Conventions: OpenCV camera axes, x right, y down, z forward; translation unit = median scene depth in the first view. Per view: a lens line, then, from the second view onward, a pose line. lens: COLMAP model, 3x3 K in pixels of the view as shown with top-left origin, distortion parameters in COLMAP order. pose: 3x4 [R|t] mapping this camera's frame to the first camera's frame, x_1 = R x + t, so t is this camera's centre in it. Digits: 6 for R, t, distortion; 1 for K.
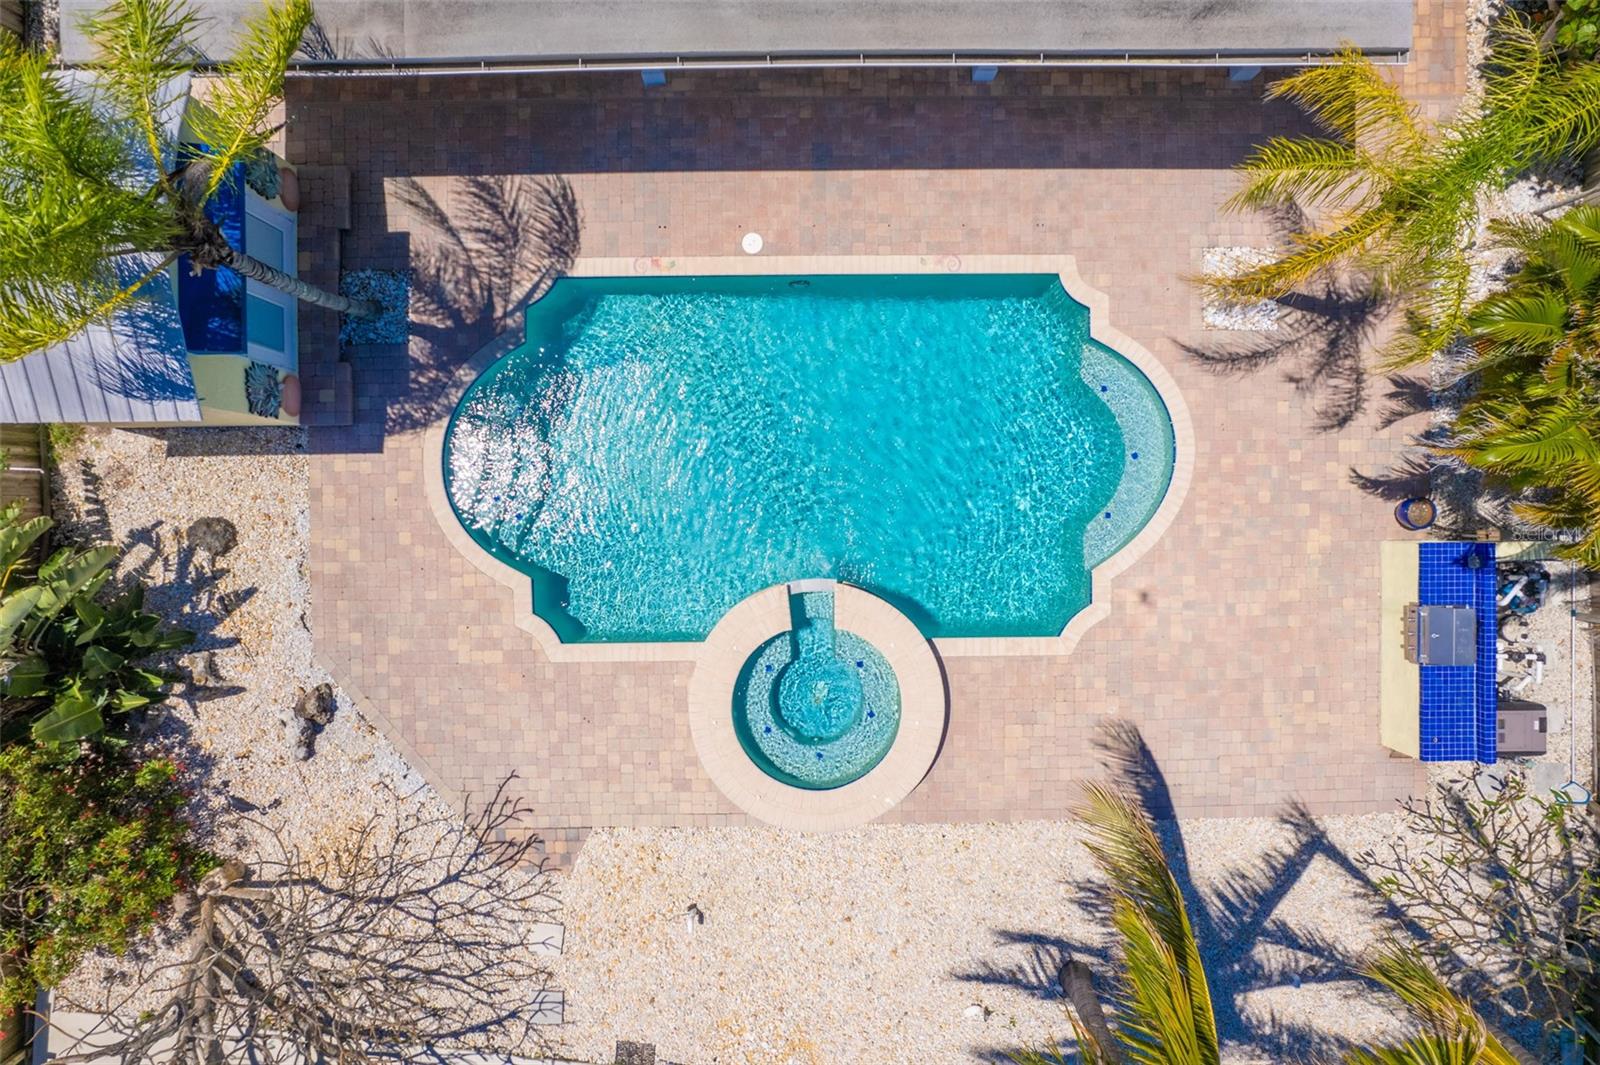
lens RADIAL K [[1020.8, 0, 804.8], [0, 1020.8, 534.5], [0, 0, 1]] dist [-0.075010, 0.068226]
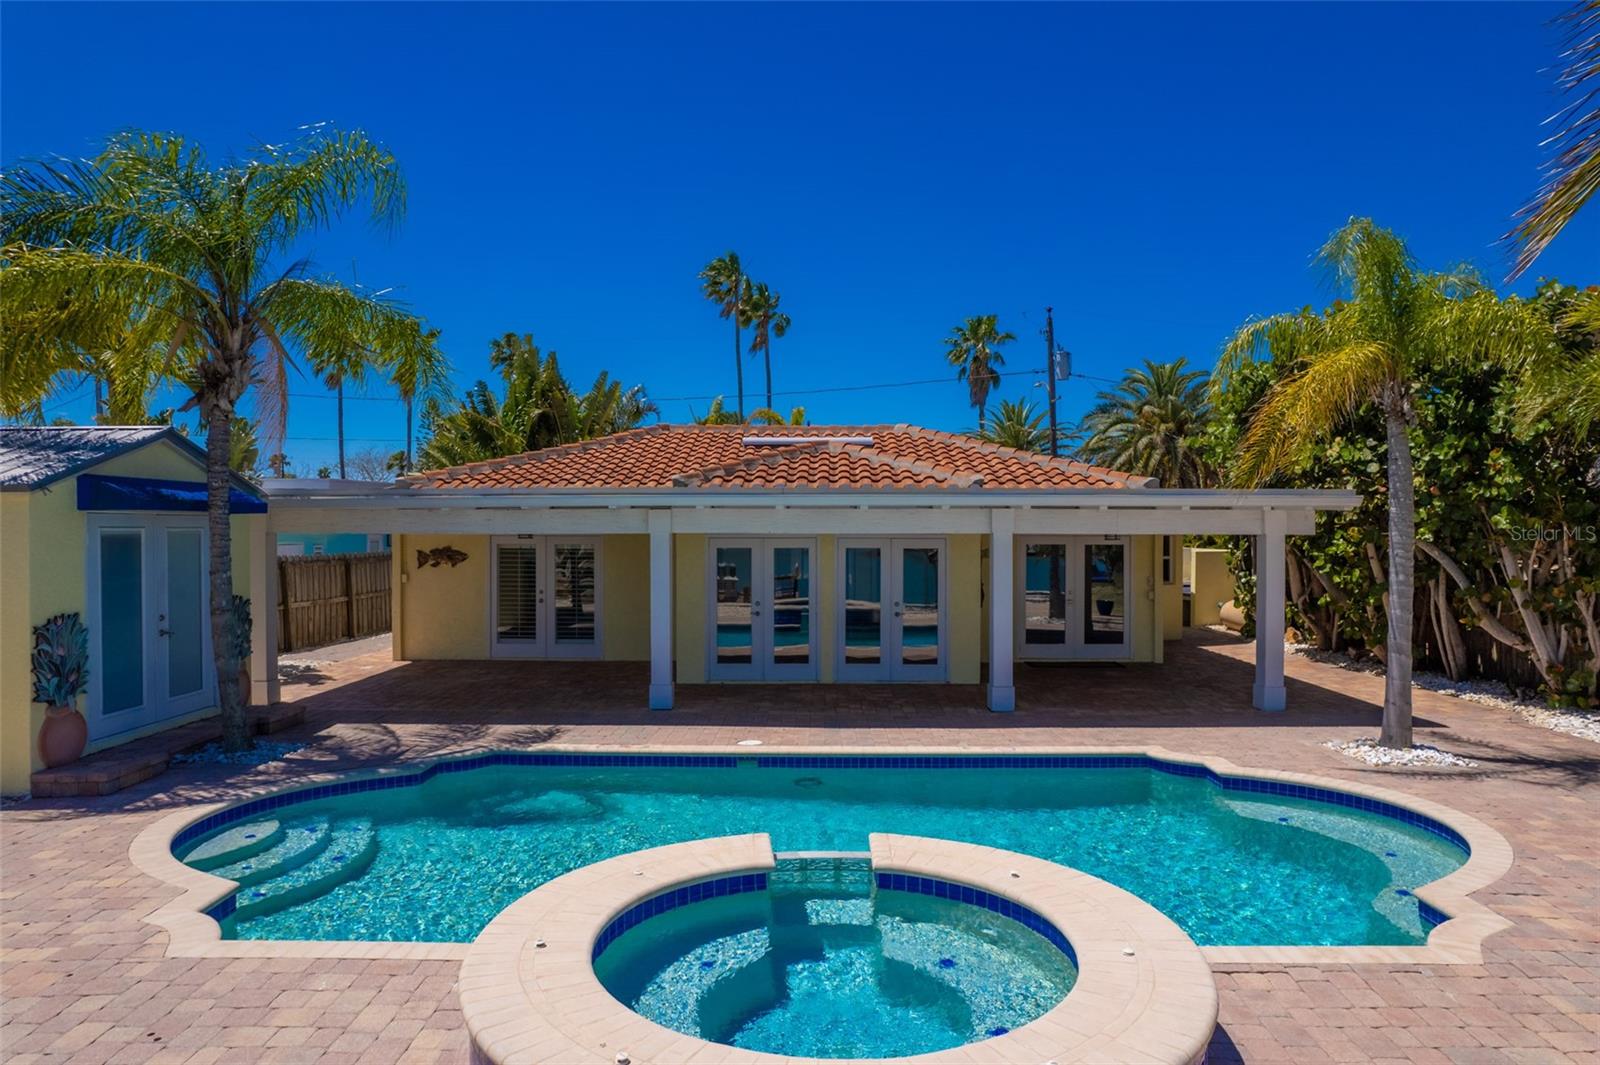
lens RADIAL K [[1020.8, 0, 804.8], [0, 1020.8, 534.5], [0, 0, 1]] dist [-0.075010, 0.068226]
pose [[0.999678, -0.010787, -0.022969, 0.011686], [-0.023041, -0.006626, -0.999713, 0.510921], [0.010632, 0.999920, -0.006872, 0.834173]]
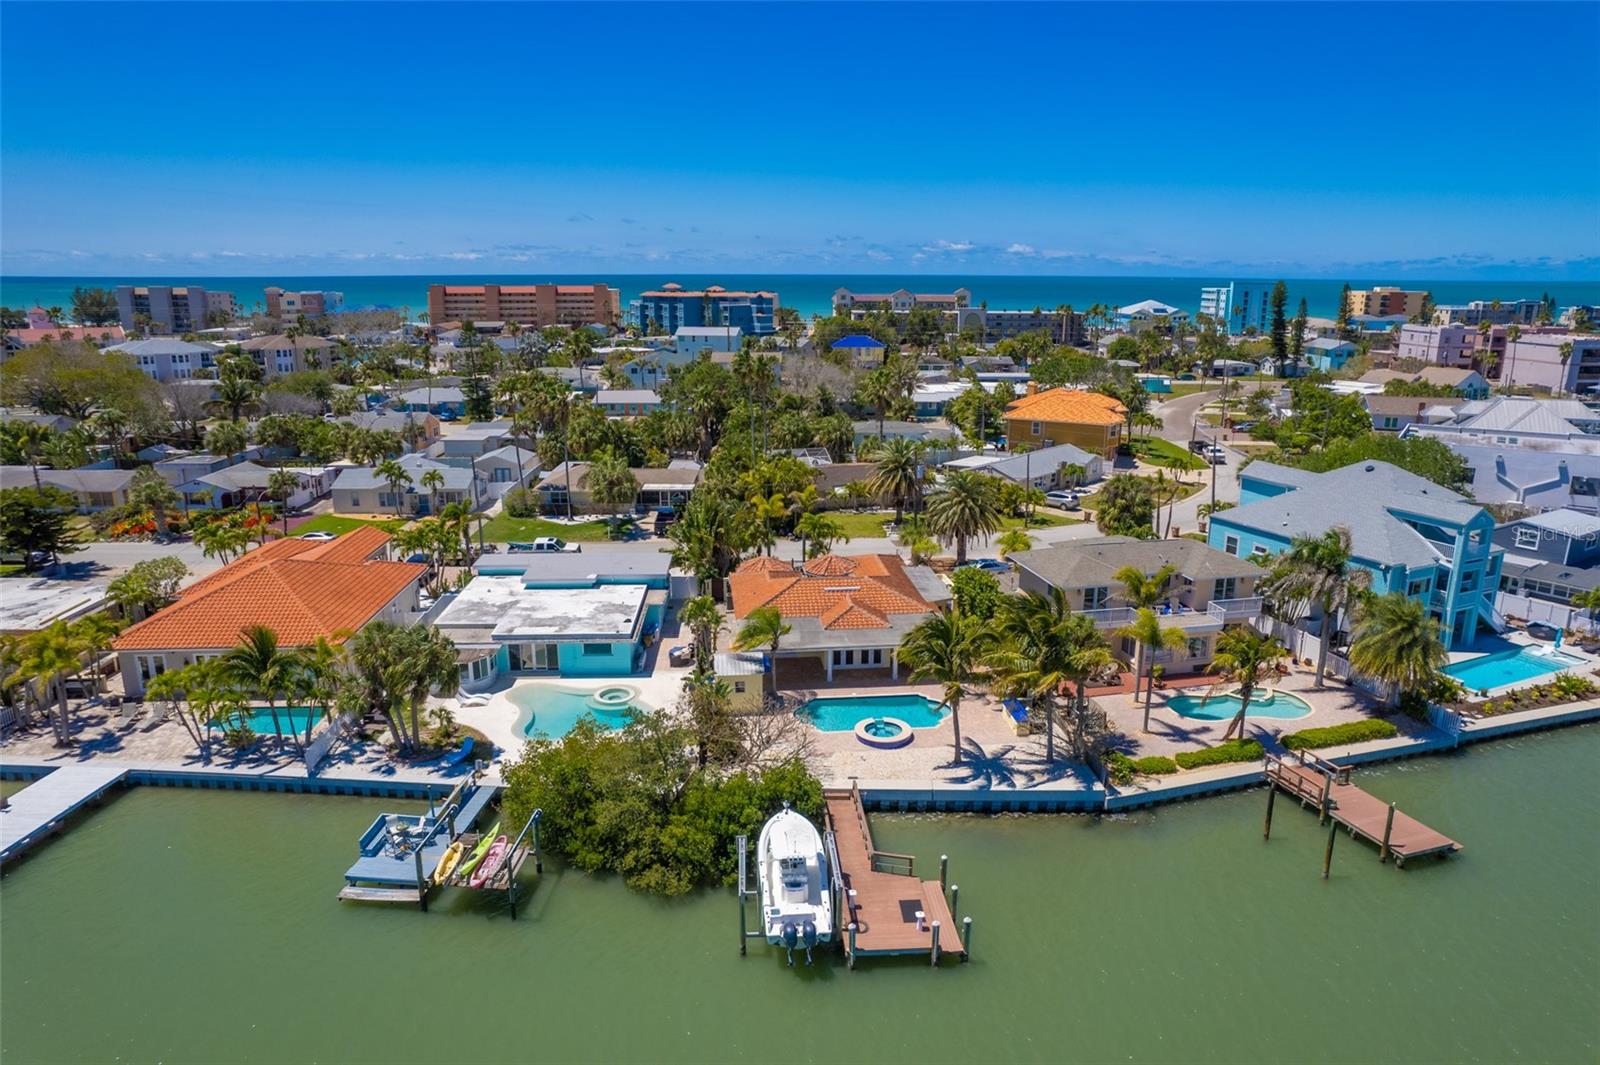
lens RADIAL K [[1020.8, 0, 804.8], [0, 1020.8, 534.5], [0, 0, 1]] dist [-0.075010, 0.068226]
pose [[0.995629, -0.028450, 0.088962, -0.688232], [0.093215, 0.242601, -0.965637, 4.141018], [0.005890, 0.969709, 0.244193, -0.905239]]
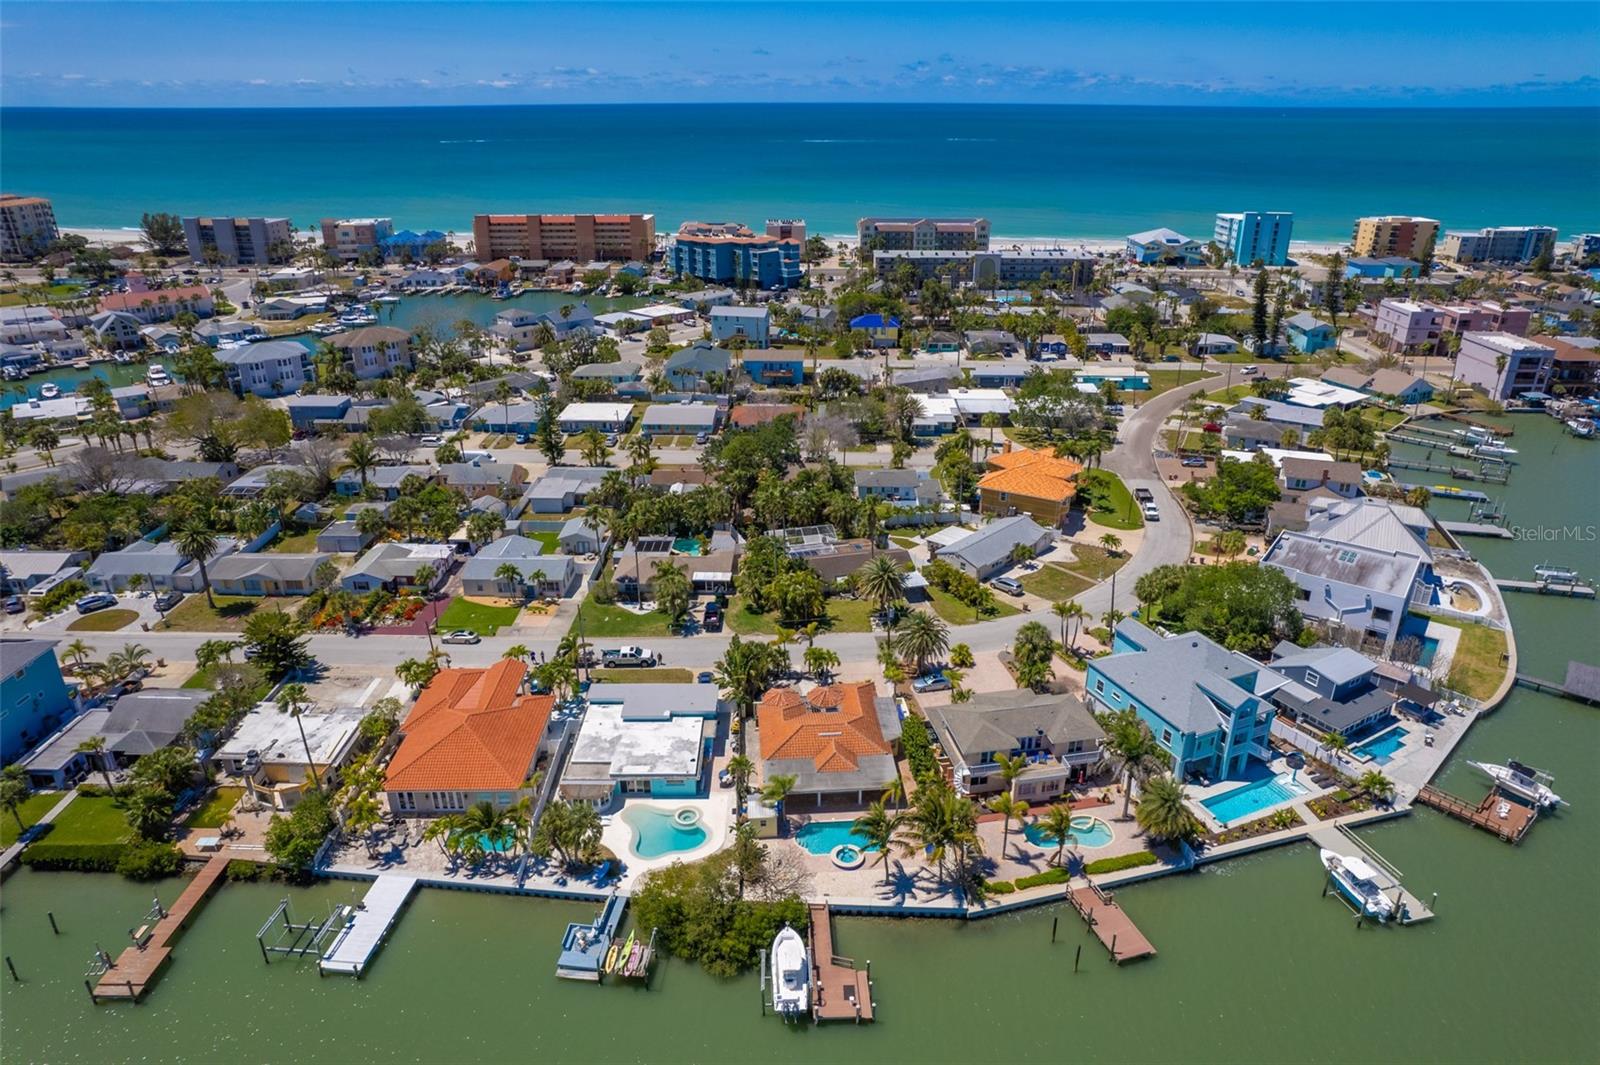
lens RADIAL K [[1020.8, 0, 804.8], [0, 1020.8, 534.5], [0, 0, 1]] dist [-0.075010, 0.068226]
pose [[0.997991, -0.032578, 0.054338, -0.624636], [0.062751, 0.390055, -0.918651, 6.028957], [0.008733, 0.920215, 0.391316, -4.082011]]
